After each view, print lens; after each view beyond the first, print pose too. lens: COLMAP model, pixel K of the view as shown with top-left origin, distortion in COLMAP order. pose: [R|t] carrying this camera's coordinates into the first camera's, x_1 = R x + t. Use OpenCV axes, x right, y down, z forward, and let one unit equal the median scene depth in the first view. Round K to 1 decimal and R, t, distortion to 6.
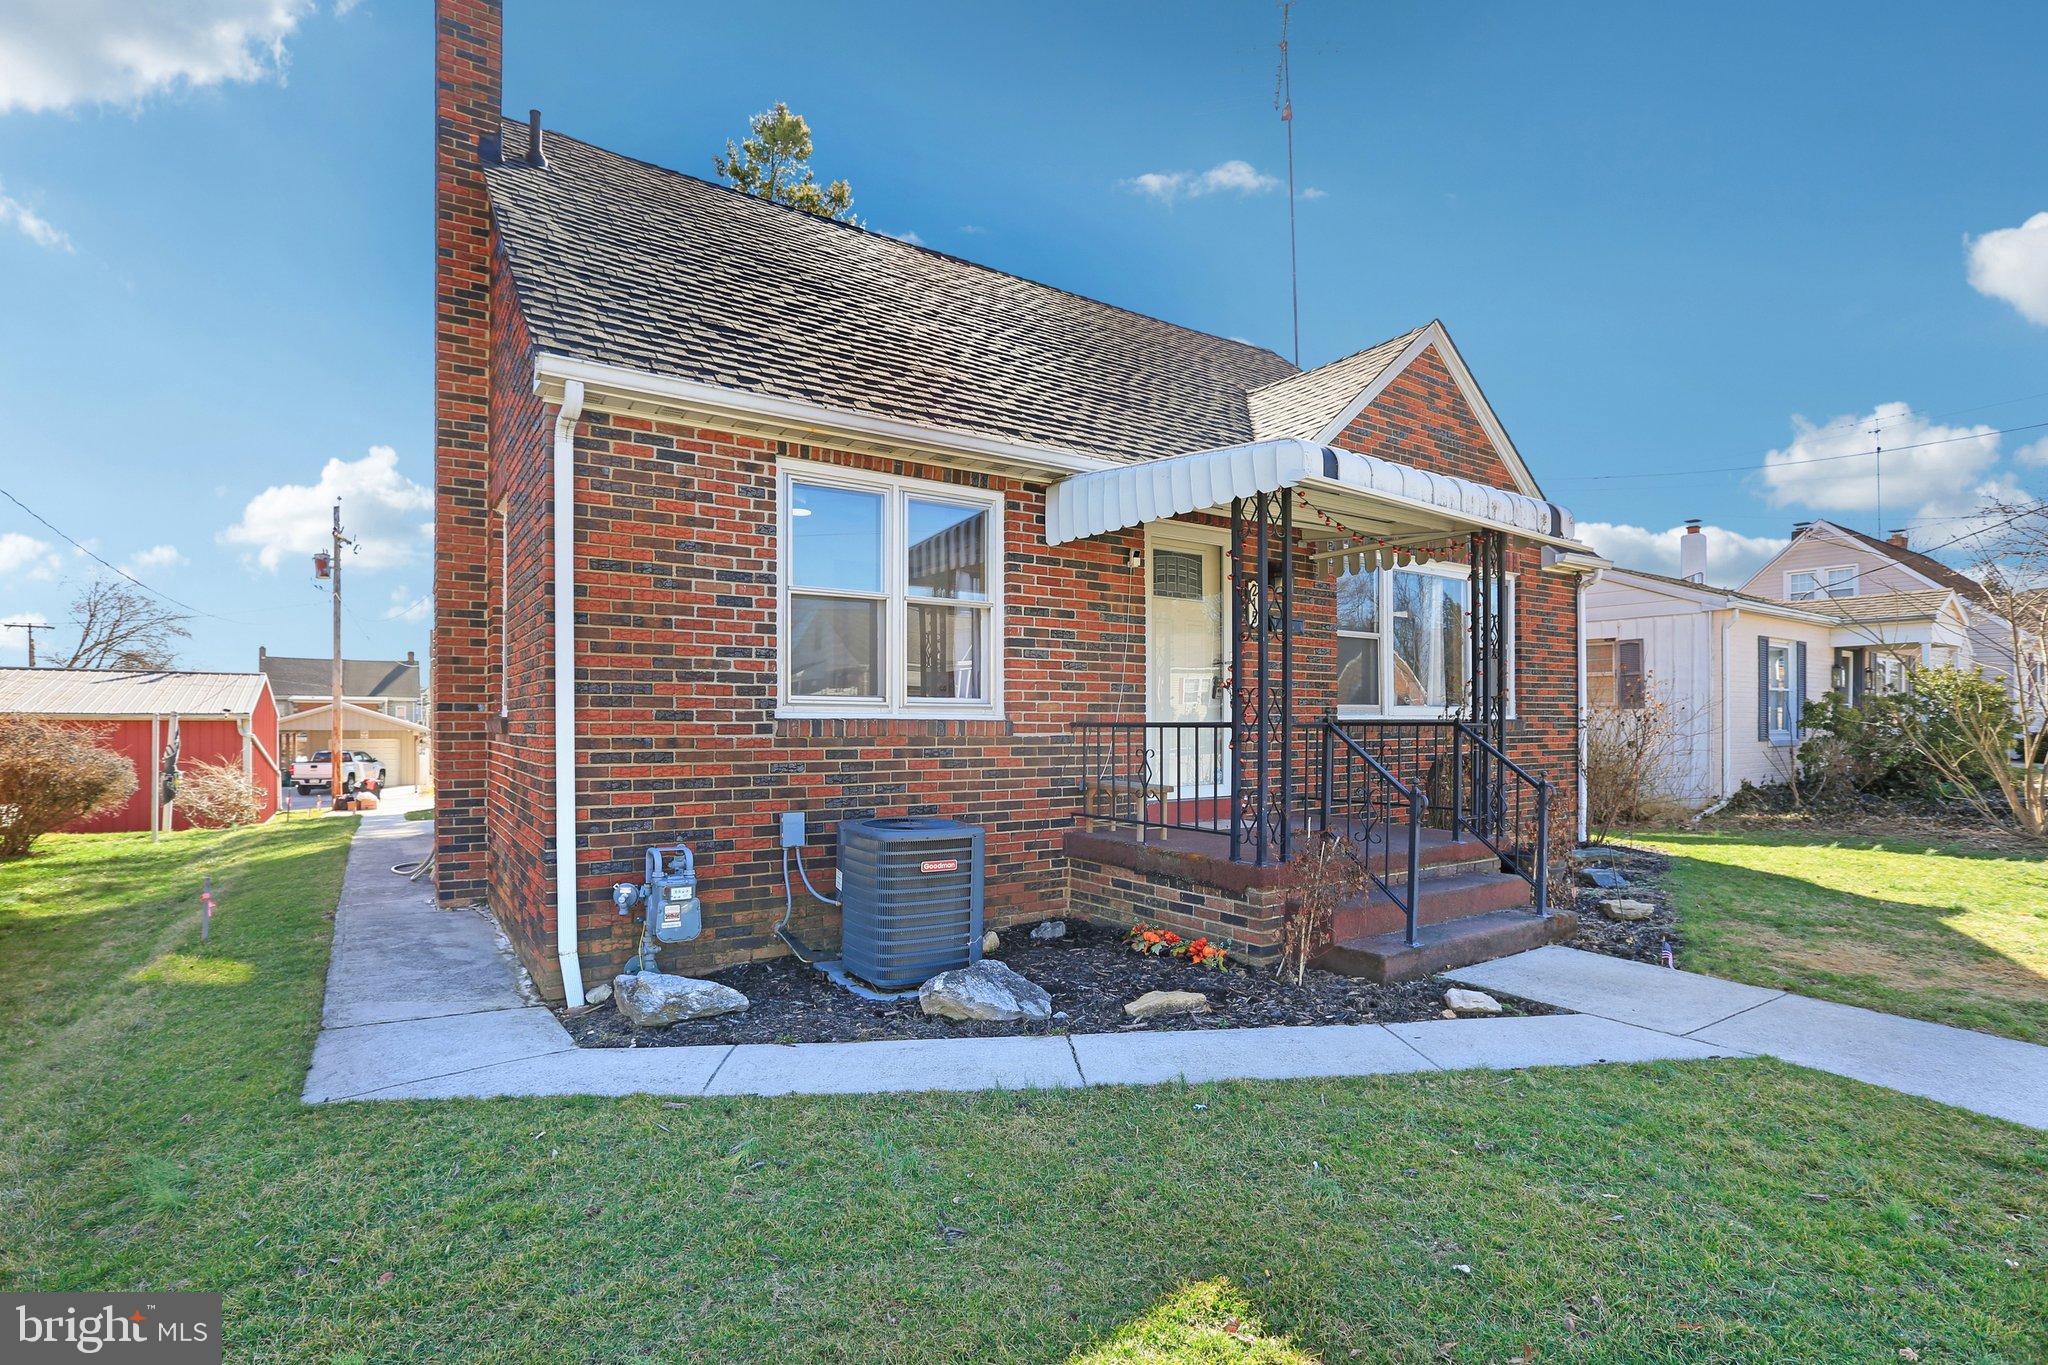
lens RADIAL K [[942.8, 0, 1041.1], [0, 942.8, 683.9], [0, 0, 1]] dist [-0.037006, 0.004083]
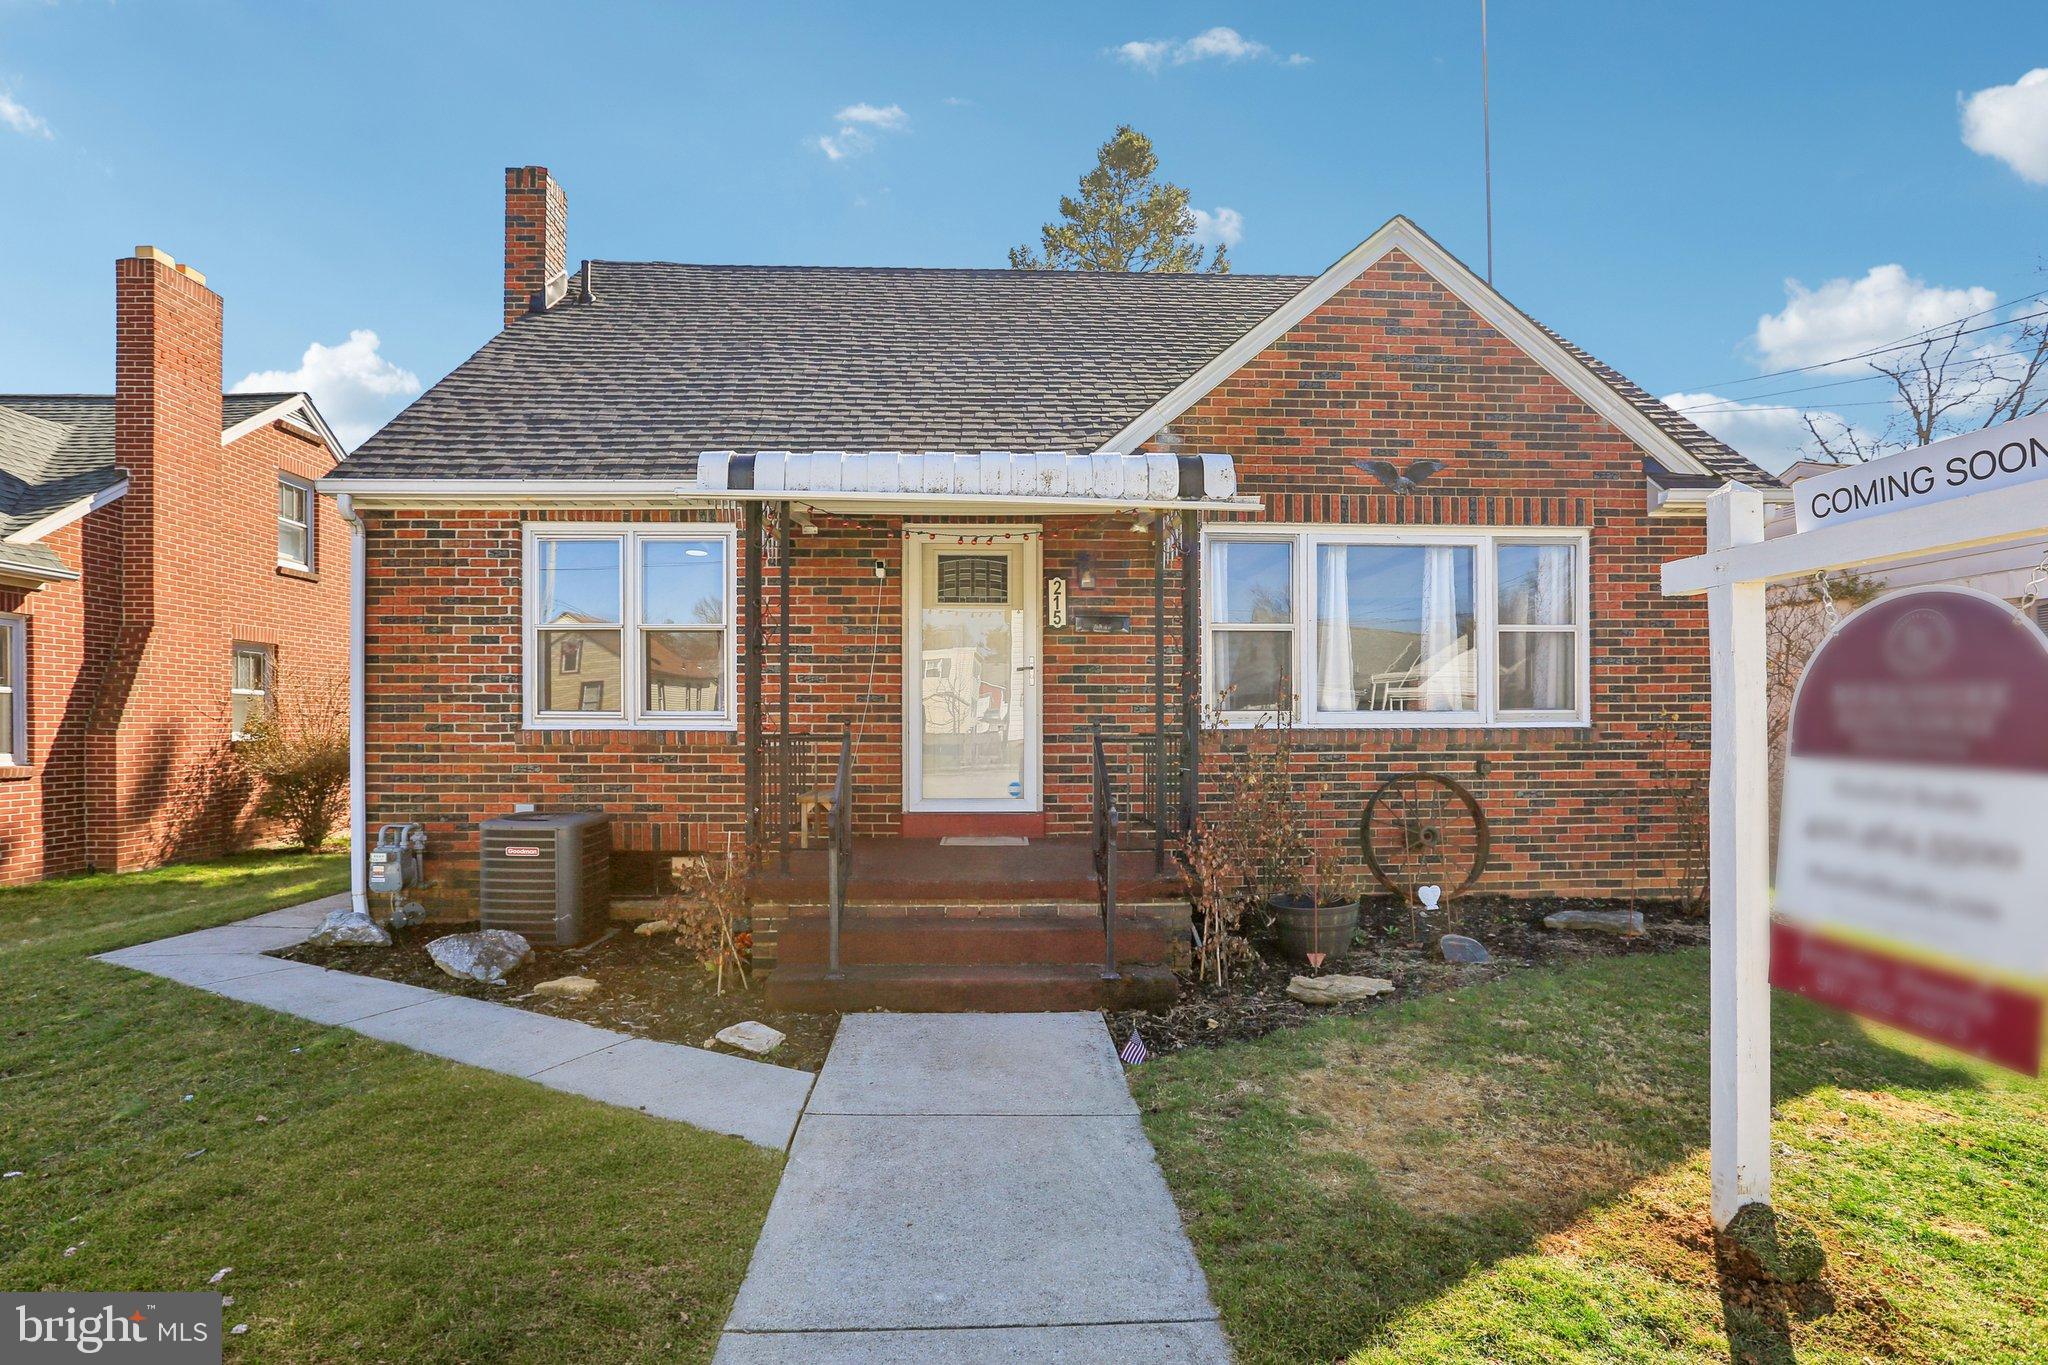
lens RADIAL K [[942.8, 0, 1041.7], [0, 942.8, 699.7], [0, 0, 1]] dist [-0.037006, 0.004083]
pose [[0.850283, -0.018859, -0.525987, 0.990617], [0.022282, 0.999752, 0.000173, 0.011944], [0.525853, -0.011867, 0.850493, 0.305645]]
